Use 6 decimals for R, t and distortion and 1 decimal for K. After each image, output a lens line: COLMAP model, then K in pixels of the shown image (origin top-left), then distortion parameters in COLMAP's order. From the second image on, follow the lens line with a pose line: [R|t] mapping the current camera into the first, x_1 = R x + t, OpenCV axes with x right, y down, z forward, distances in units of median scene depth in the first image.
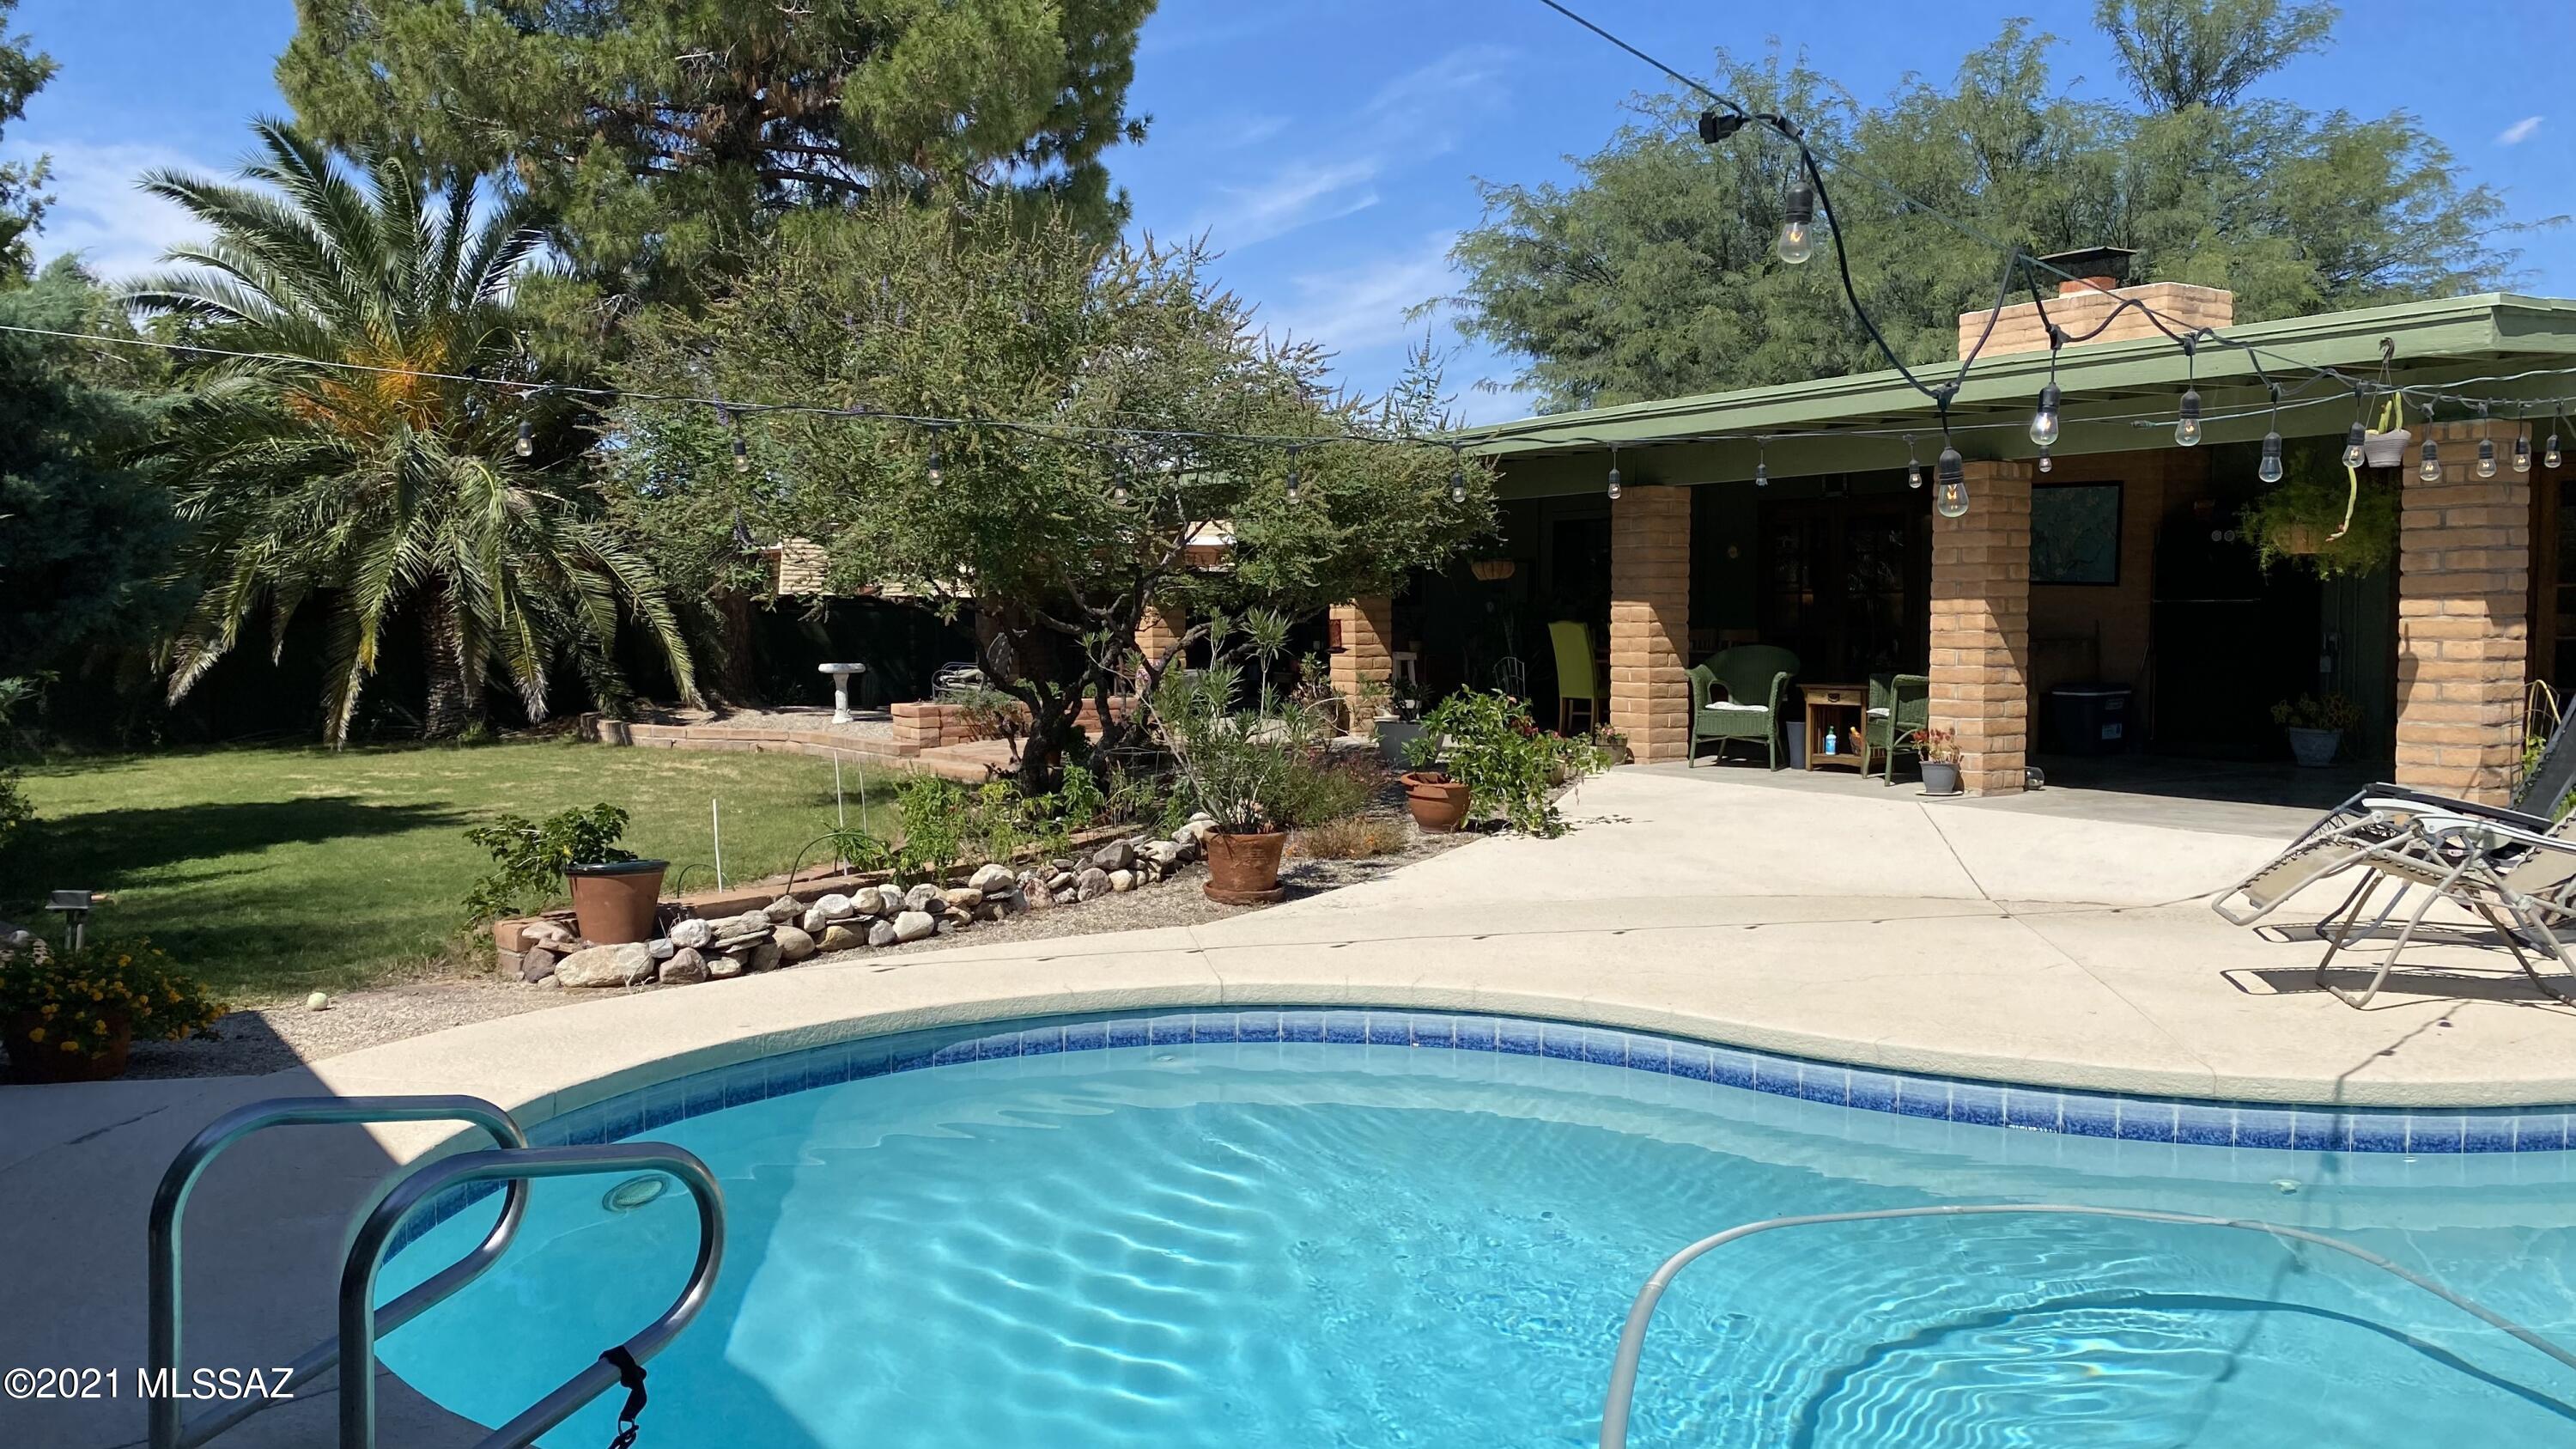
lens RADIAL K [[1942.6, 0, 1313.6], [0, 1942.6, 720.5], [0, 0, 1]] dist [0.066170, -0.108087]
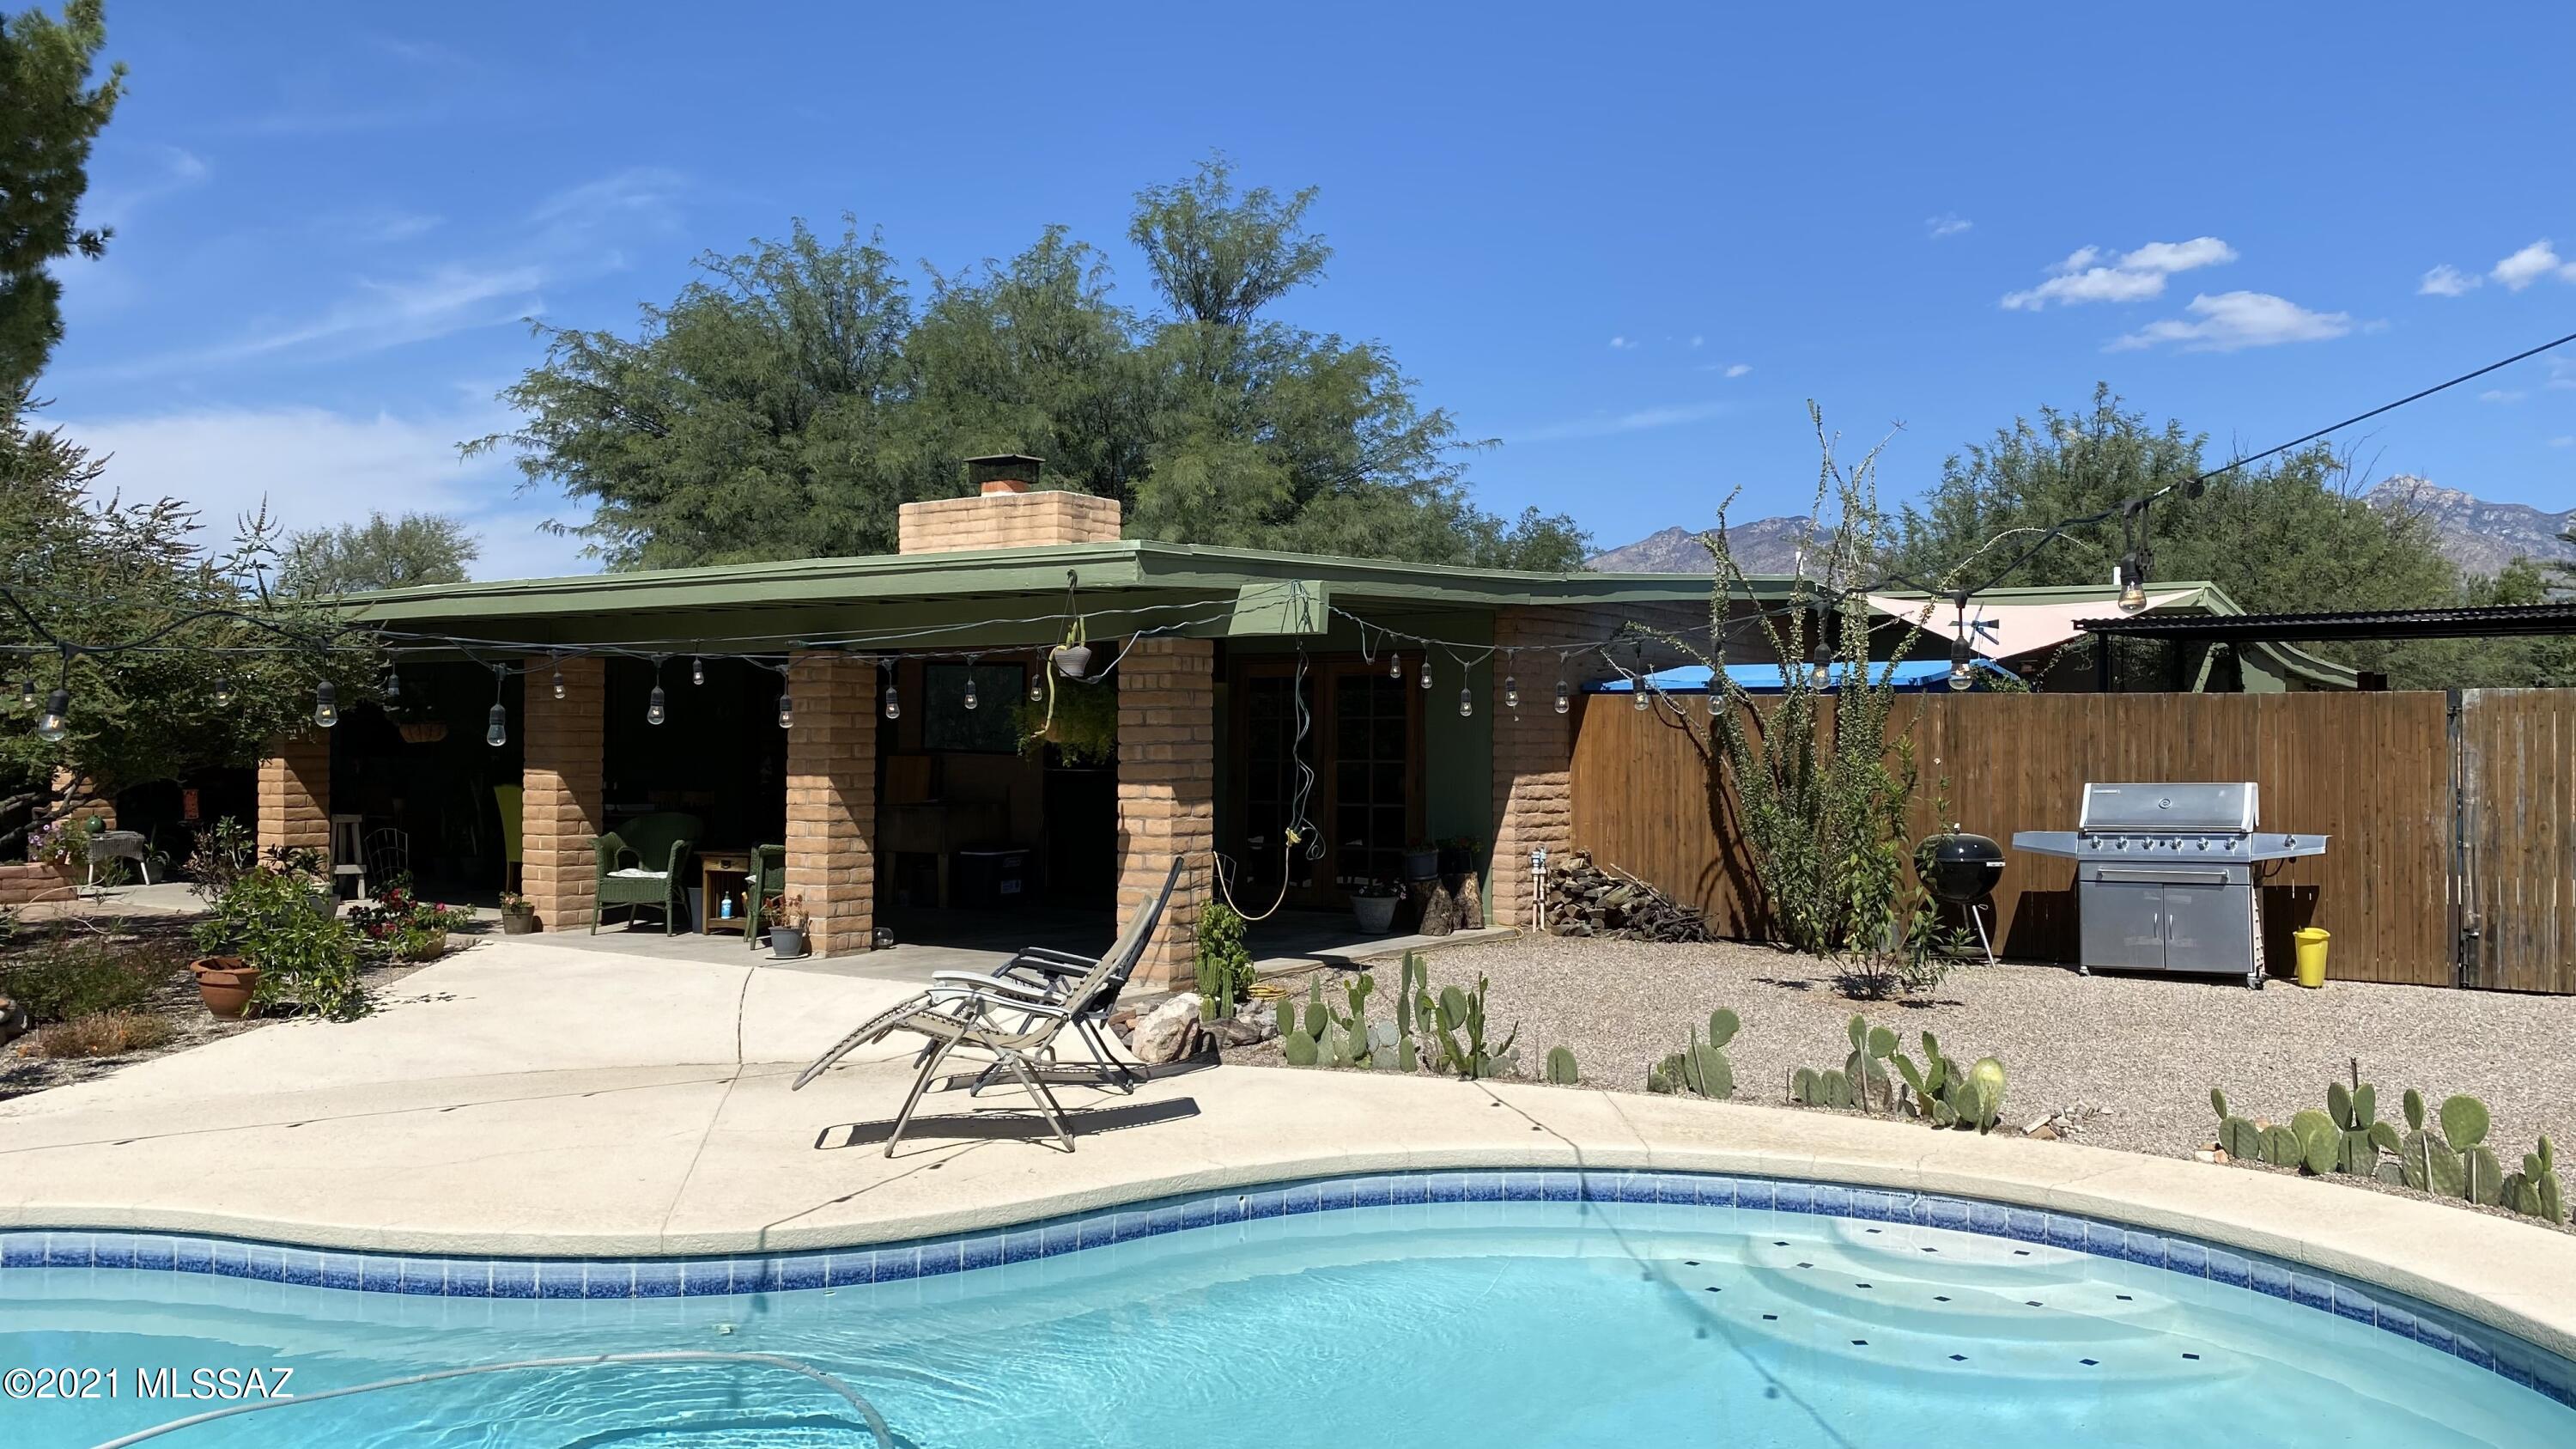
lens RADIAL K [[1942.6, 0, 1313.6], [0, 1942.6, 720.5], [0, 0, 1]] dist [0.066170, -0.108087]
pose [[0.925739, 0.012481, 0.377956, 0.154096], [0.013380, 0.997748, -0.065720, -0.014983], [-0.377925, 0.065897, 0.923488, -0.086635]]
